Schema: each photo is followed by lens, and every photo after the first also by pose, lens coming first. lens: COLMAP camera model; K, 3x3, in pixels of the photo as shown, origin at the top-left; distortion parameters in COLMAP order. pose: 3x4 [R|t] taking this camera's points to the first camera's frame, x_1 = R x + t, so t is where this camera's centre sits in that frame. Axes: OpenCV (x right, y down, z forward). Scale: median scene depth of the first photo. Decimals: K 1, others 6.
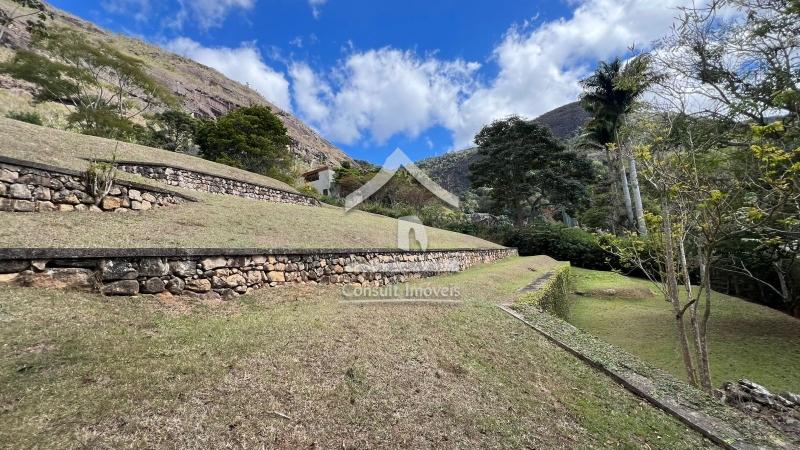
lens RADIAL K [[318.9, 0, 400.9], [0, 318.9, 222.1], [0, 0, 1]] dist [-0.000462, 0.000728]
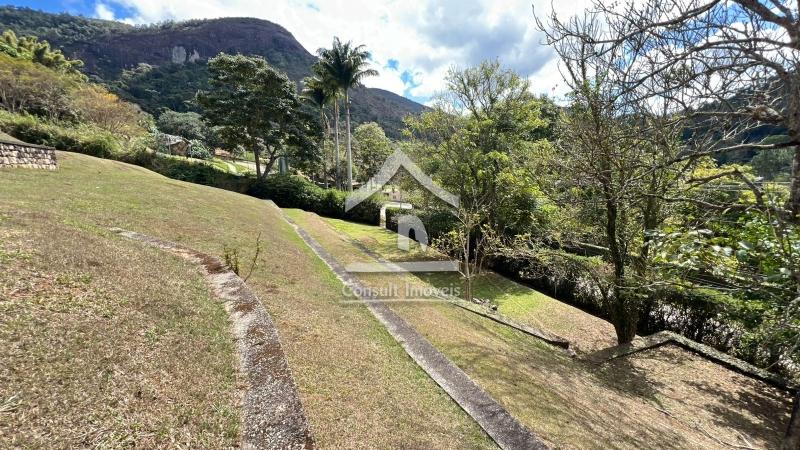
lens RADIAL K [[318.9, 0, 395.2], [0, 318.9, 221.8], [0, 0, 1]] dist [-0.000462, 0.000728]
pose [[0.597192, -0.060338, 0.799826, -0.322739], [-0.132834, 0.975958, 0.172806, -0.114737], [-0.791023, -0.209443, 0.574819, 0.033817]]
